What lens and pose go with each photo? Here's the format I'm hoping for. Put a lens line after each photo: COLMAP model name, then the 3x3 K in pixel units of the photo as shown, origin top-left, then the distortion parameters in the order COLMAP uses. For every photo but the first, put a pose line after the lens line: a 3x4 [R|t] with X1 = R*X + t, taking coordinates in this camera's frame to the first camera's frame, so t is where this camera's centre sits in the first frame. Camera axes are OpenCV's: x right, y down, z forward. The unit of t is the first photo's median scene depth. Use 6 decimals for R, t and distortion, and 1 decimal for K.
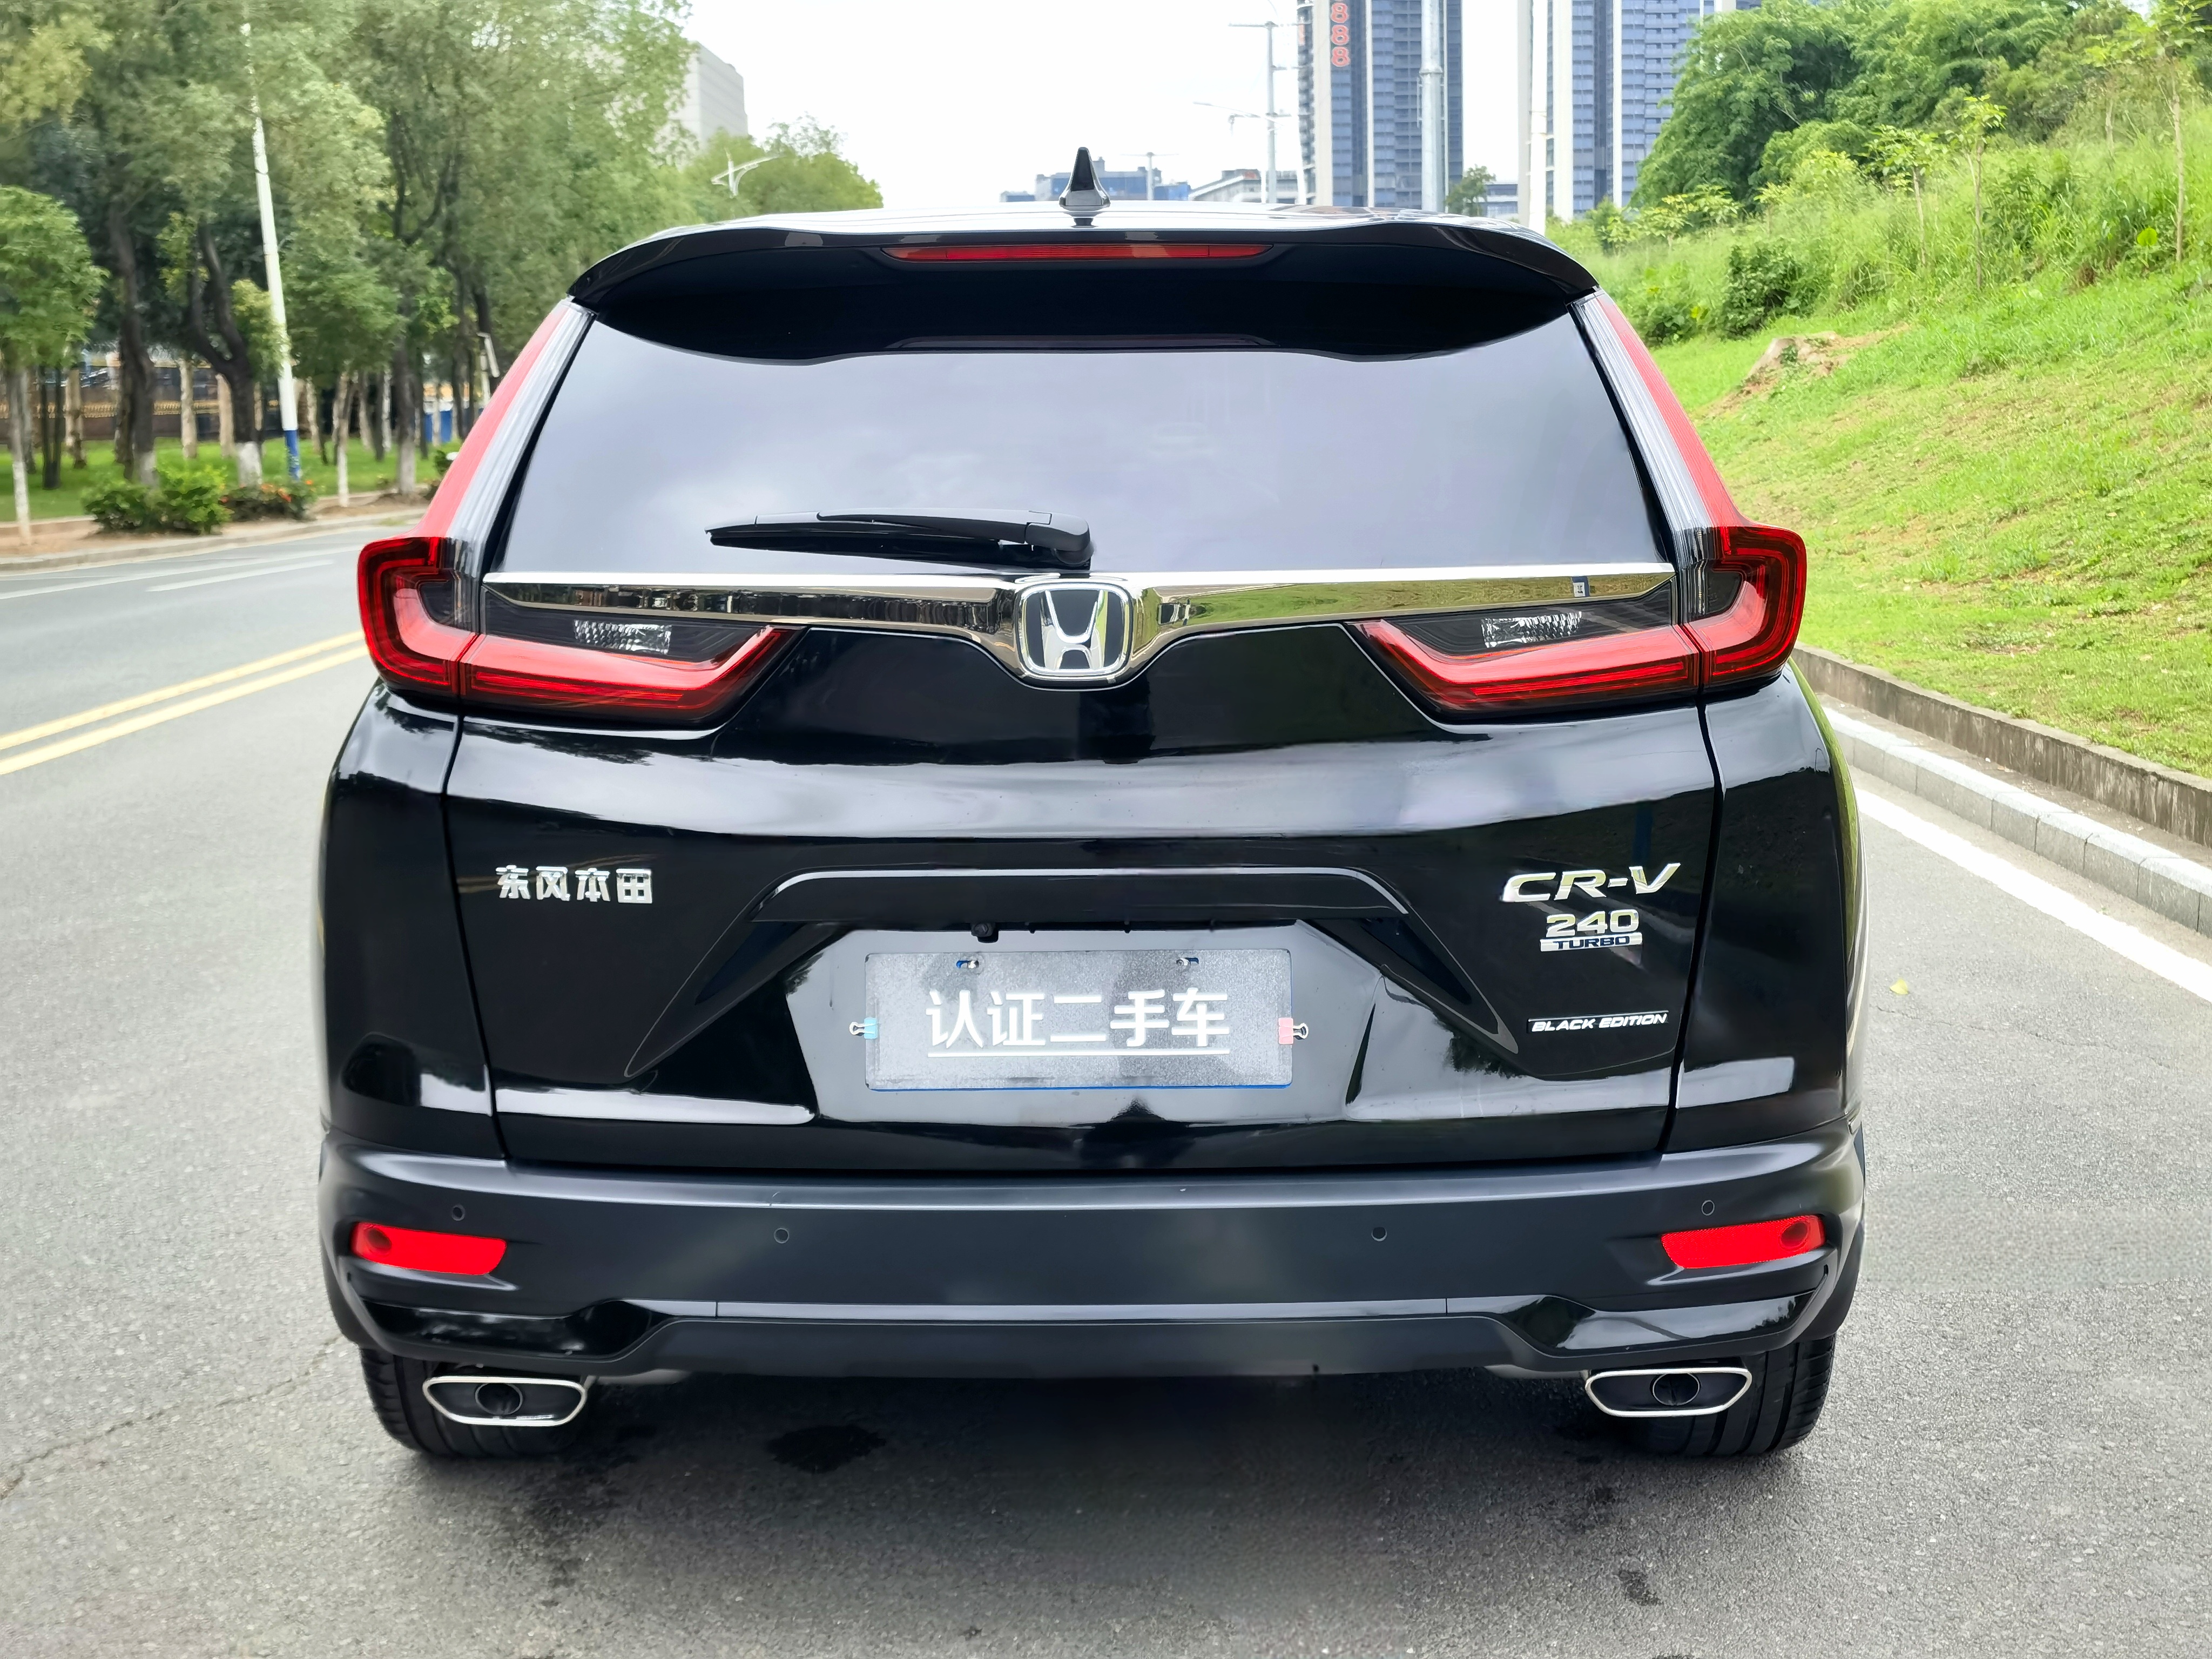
lens RADIAL K [[3151.8, 0, 1110.7], [0, 3151.8, 796.7], [0, 0, 1]] dist [0.061185, 0.000000]
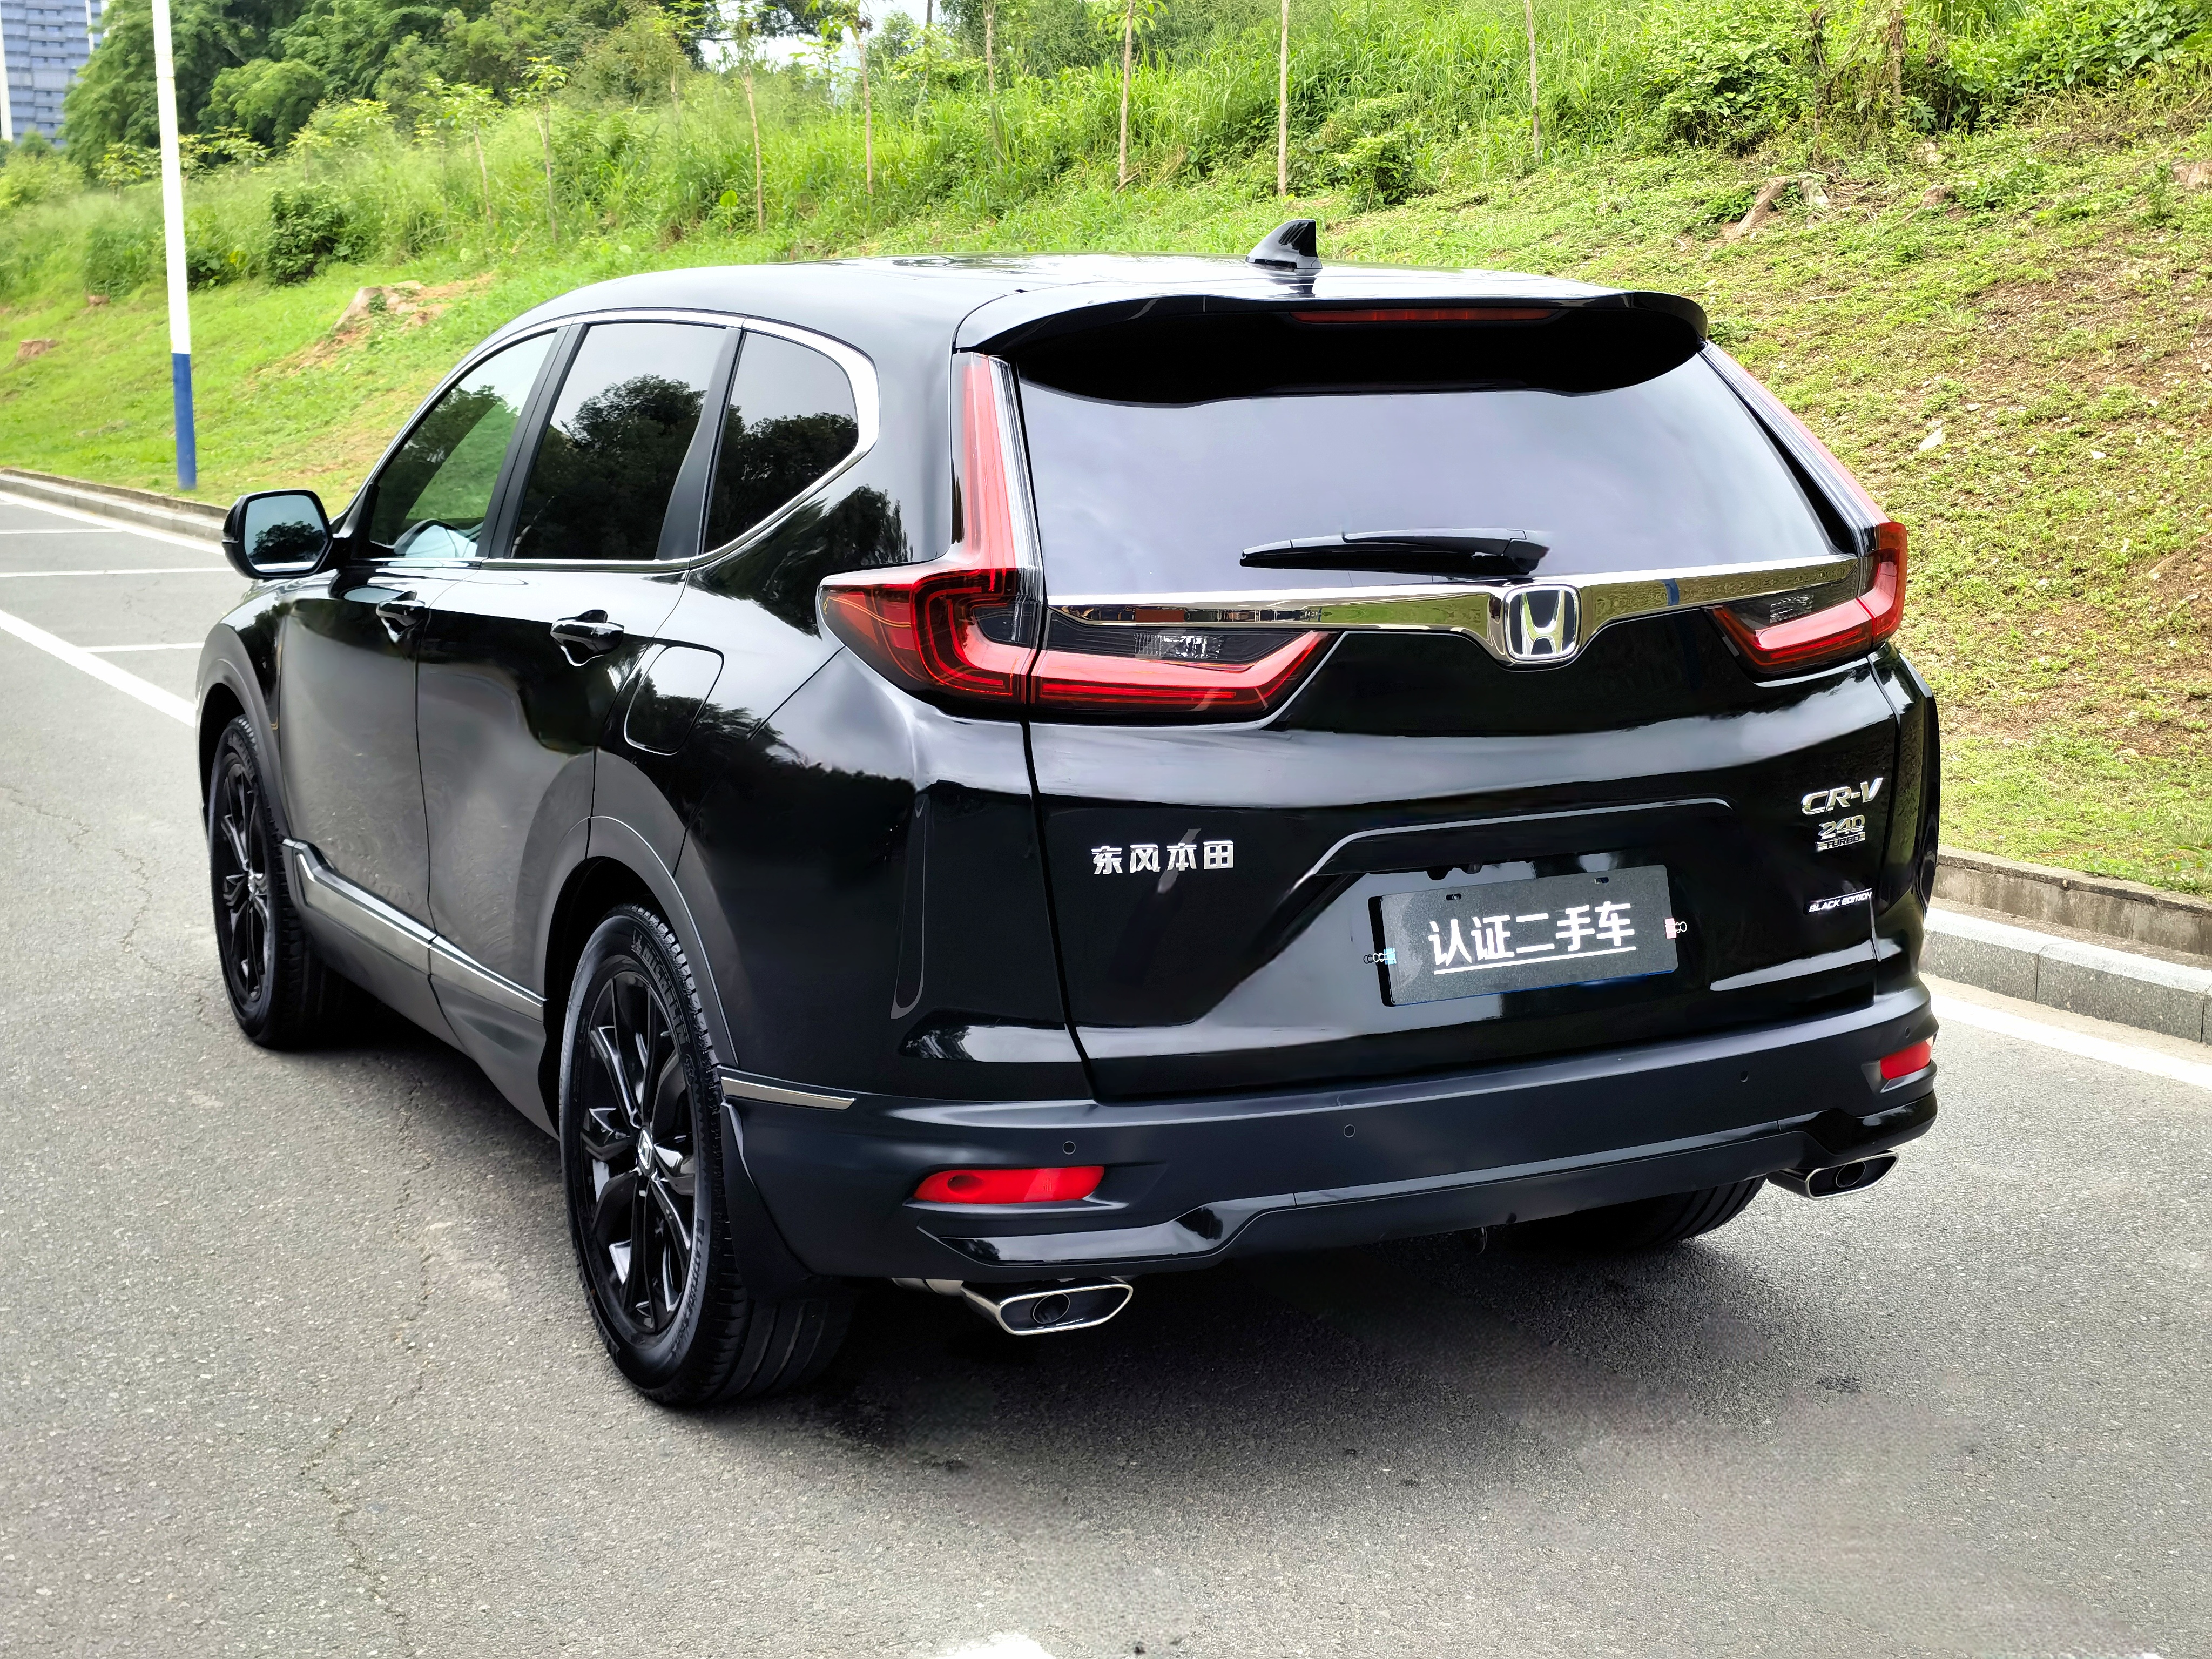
lens RADIAL K [[3151.8, 0, 1113.8], [0, 3151.8, 825.6], [0, 0, 1]] dist [0.061185, 0.000000]
pose [[0.881257, -0.073612, 0.466870, -0.728961], [0.060628, 0.997243, 0.042795, -0.035496], [-0.468733, -0.009408, 0.883290, -0.029243]]
